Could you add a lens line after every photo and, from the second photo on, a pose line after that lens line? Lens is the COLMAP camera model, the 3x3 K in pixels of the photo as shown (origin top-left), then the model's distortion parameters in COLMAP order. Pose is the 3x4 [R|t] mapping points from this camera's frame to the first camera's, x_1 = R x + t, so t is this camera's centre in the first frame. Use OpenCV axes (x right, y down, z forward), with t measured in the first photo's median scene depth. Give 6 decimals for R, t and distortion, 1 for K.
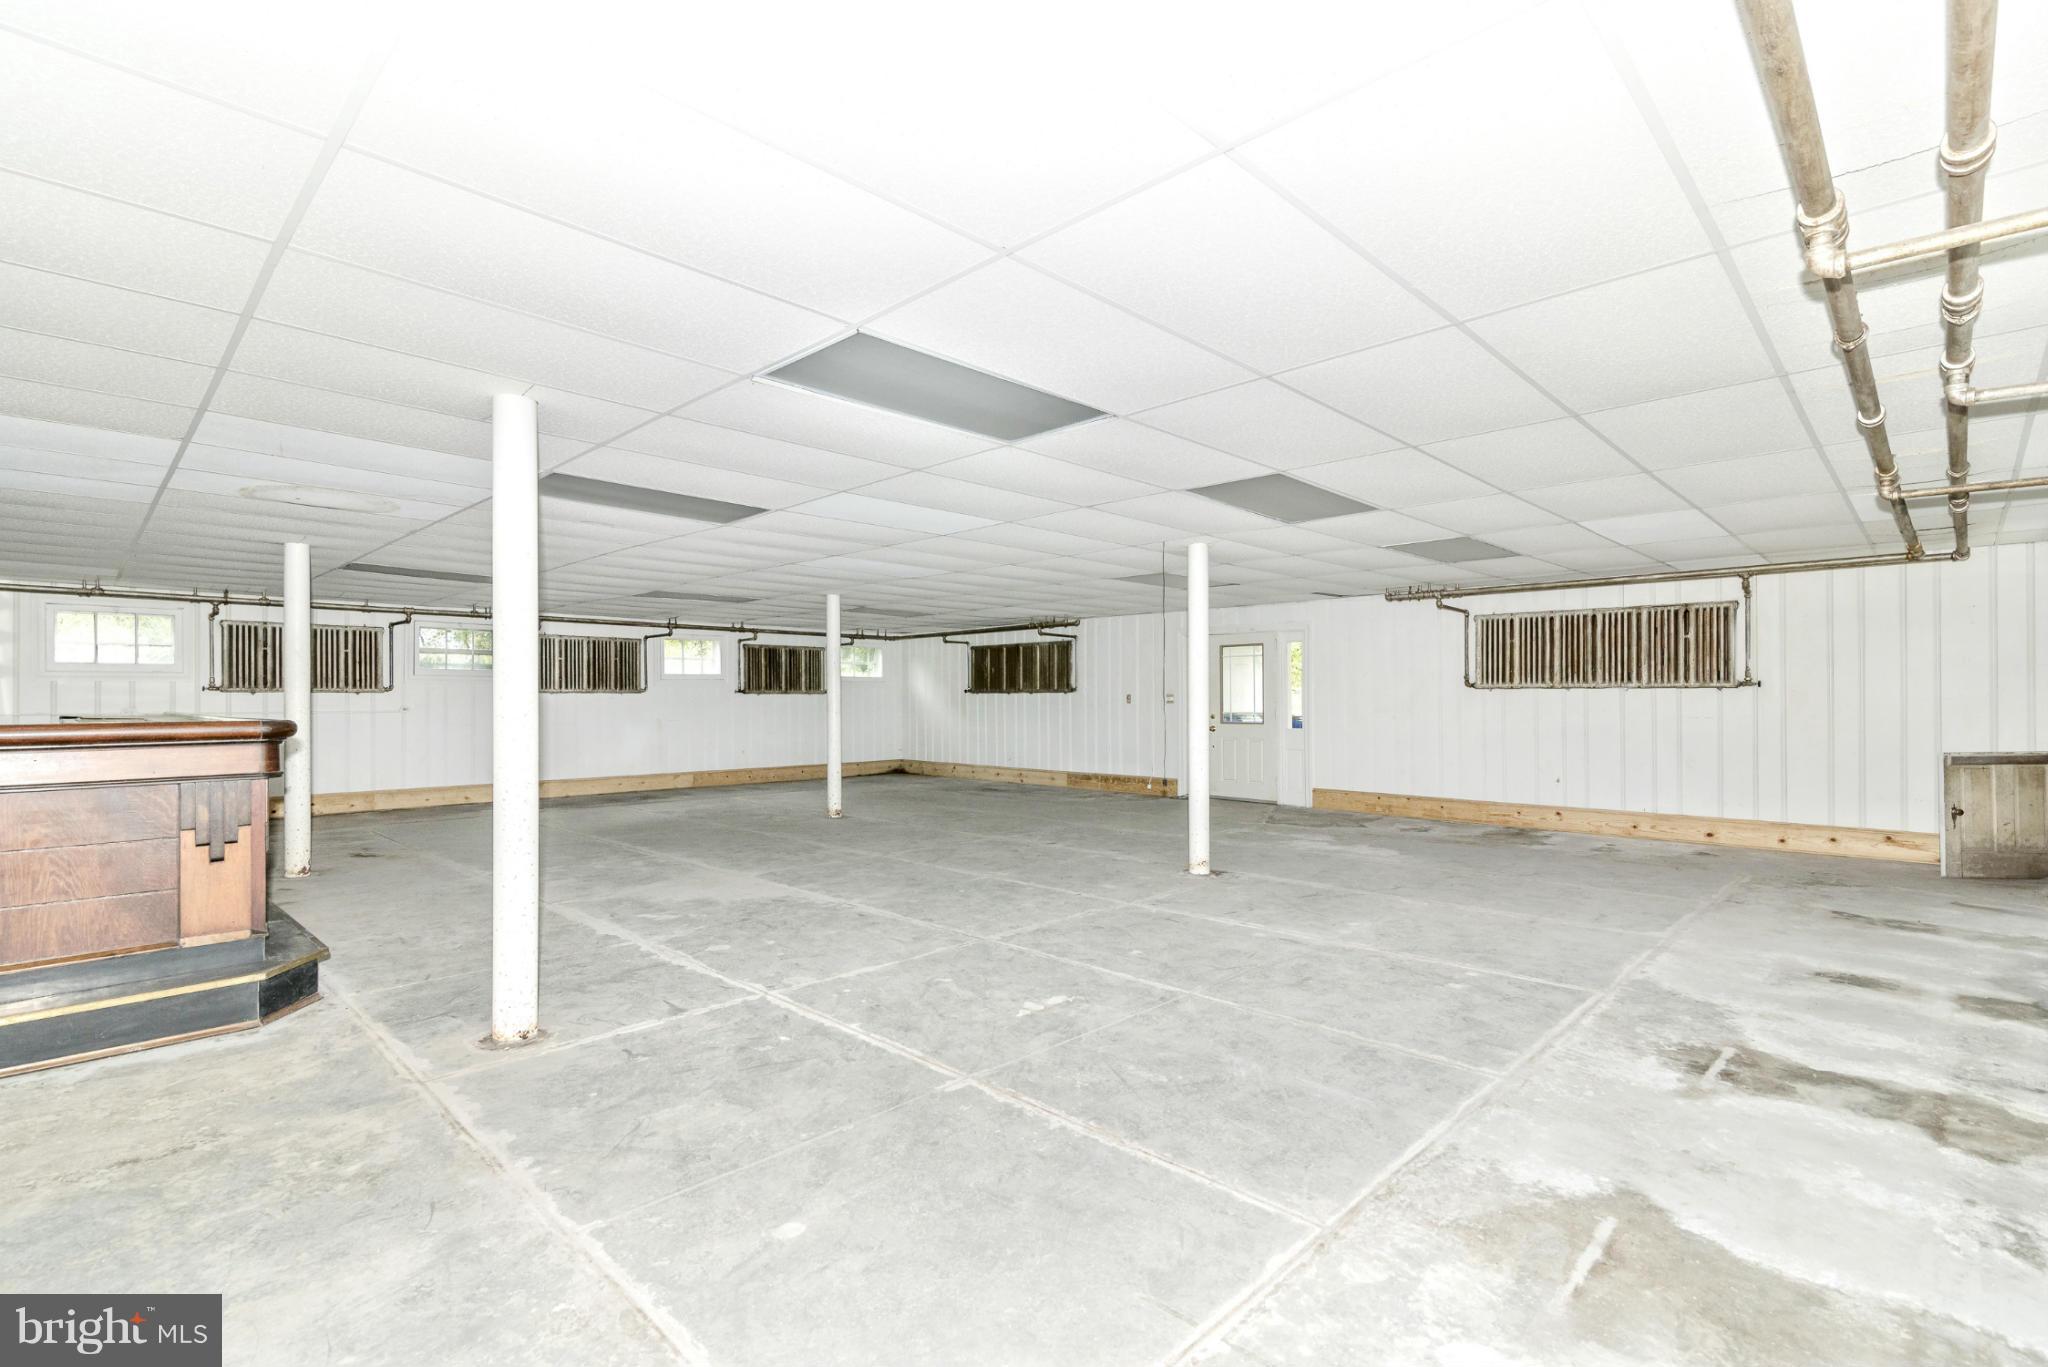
lens RADIAL K [[939.7, 0, 1014.4], [0, 939.7, 687.8], [0, 0, 1]] dist [0.013362, 0.000813]
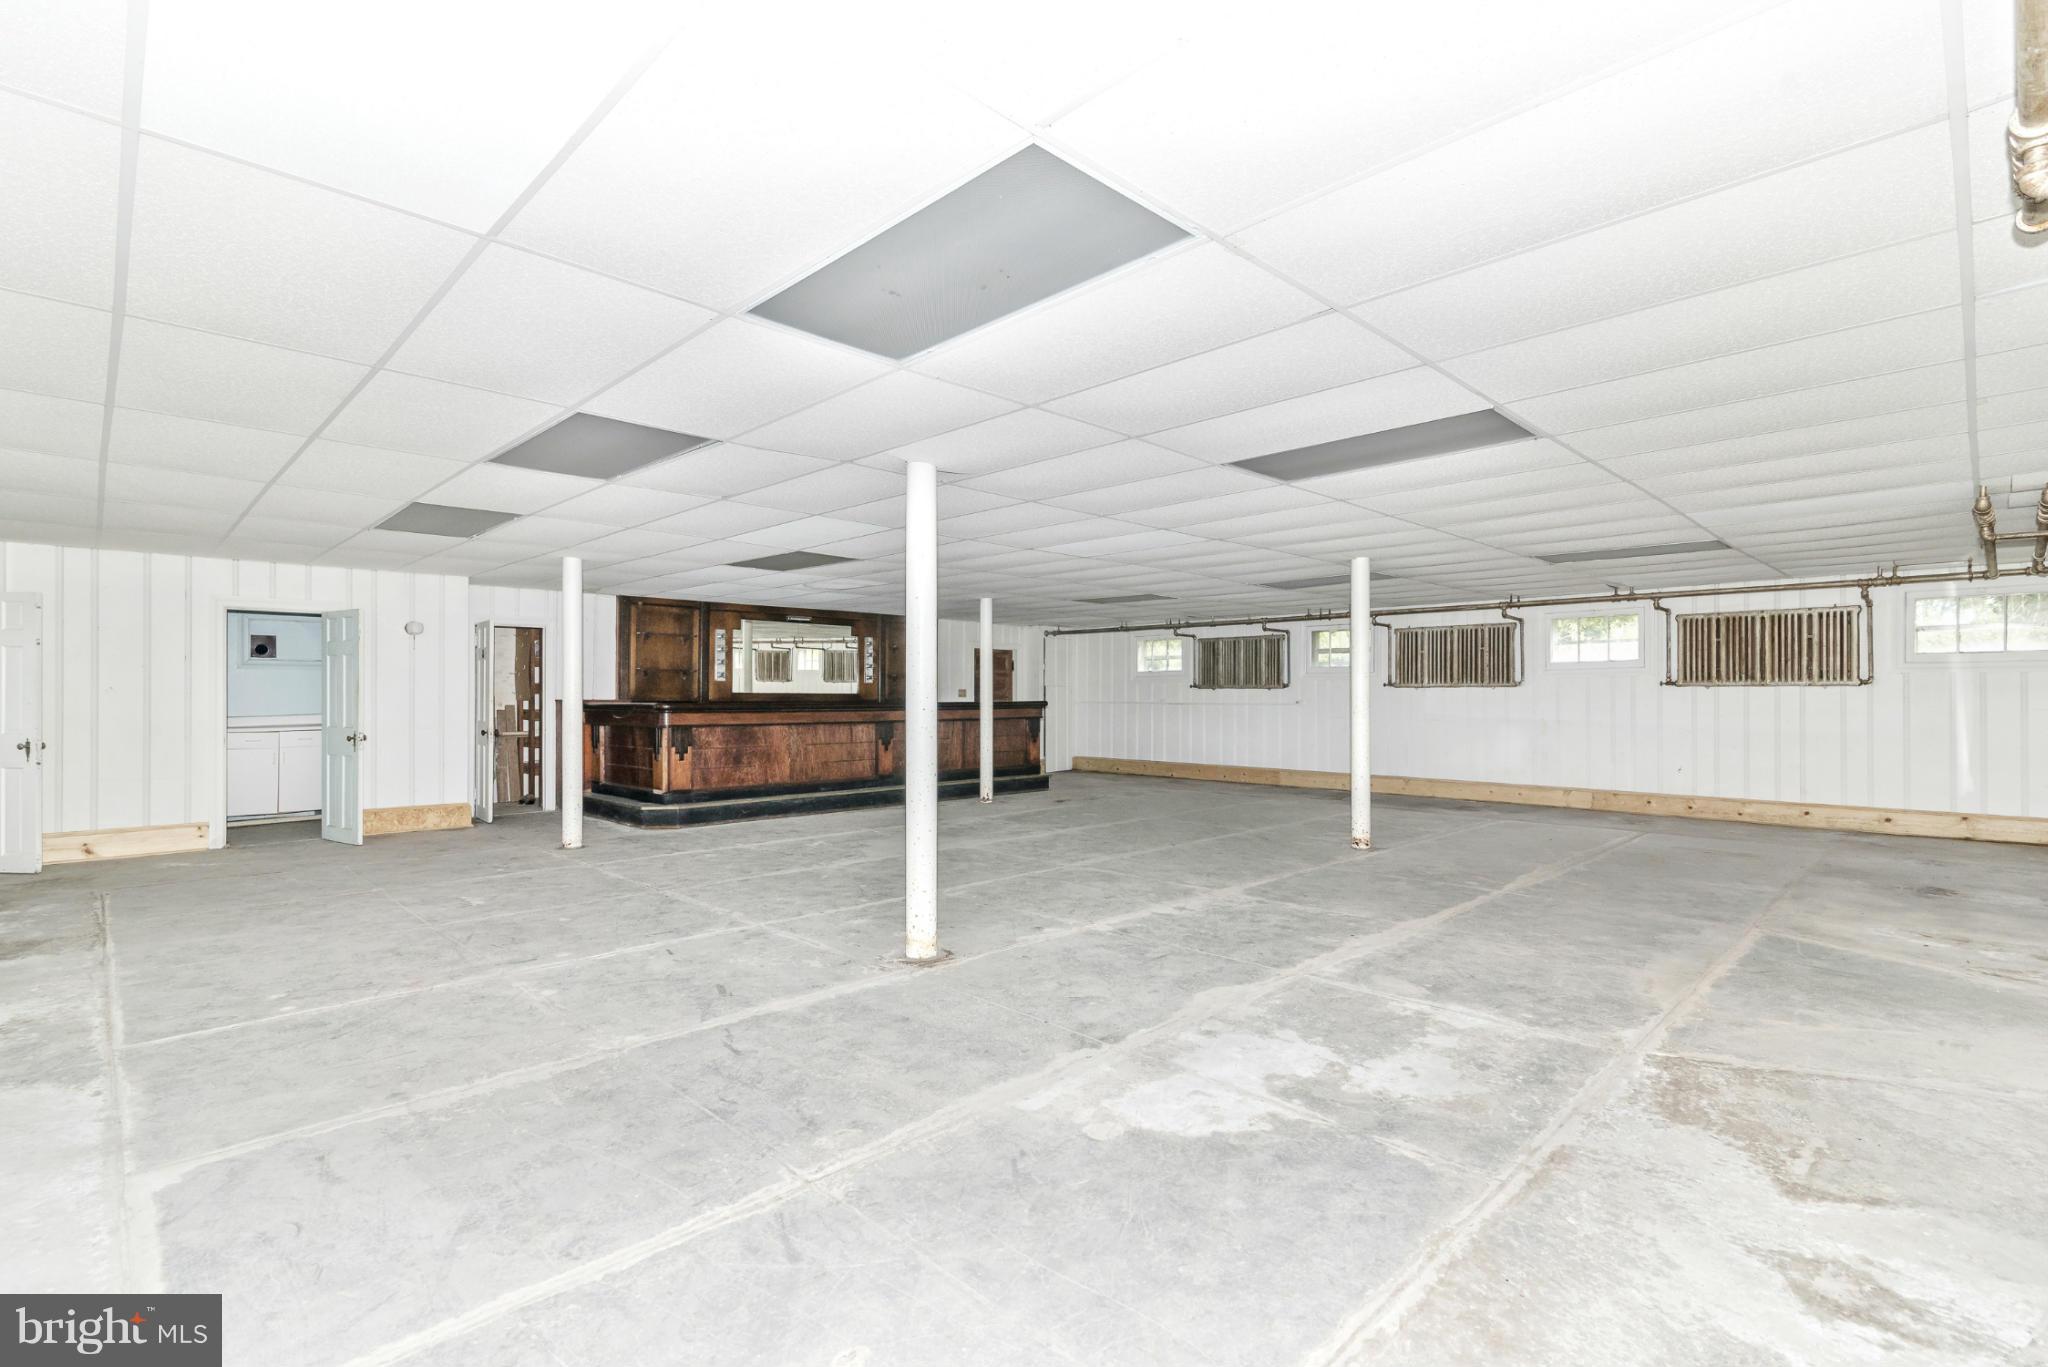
lens RADIAL K [[939.7, 0, 1014.2], [0, 939.7, 691.1], [0, 0, 1]] dist [0.013362, 0.000813]
pose [[-0.021105, -0.001053, -0.999777, 0.663757], [0.012149, 0.999925, -0.001309, 0.007659], [0.999703, -0.012174, -0.021091, 0.831484]]
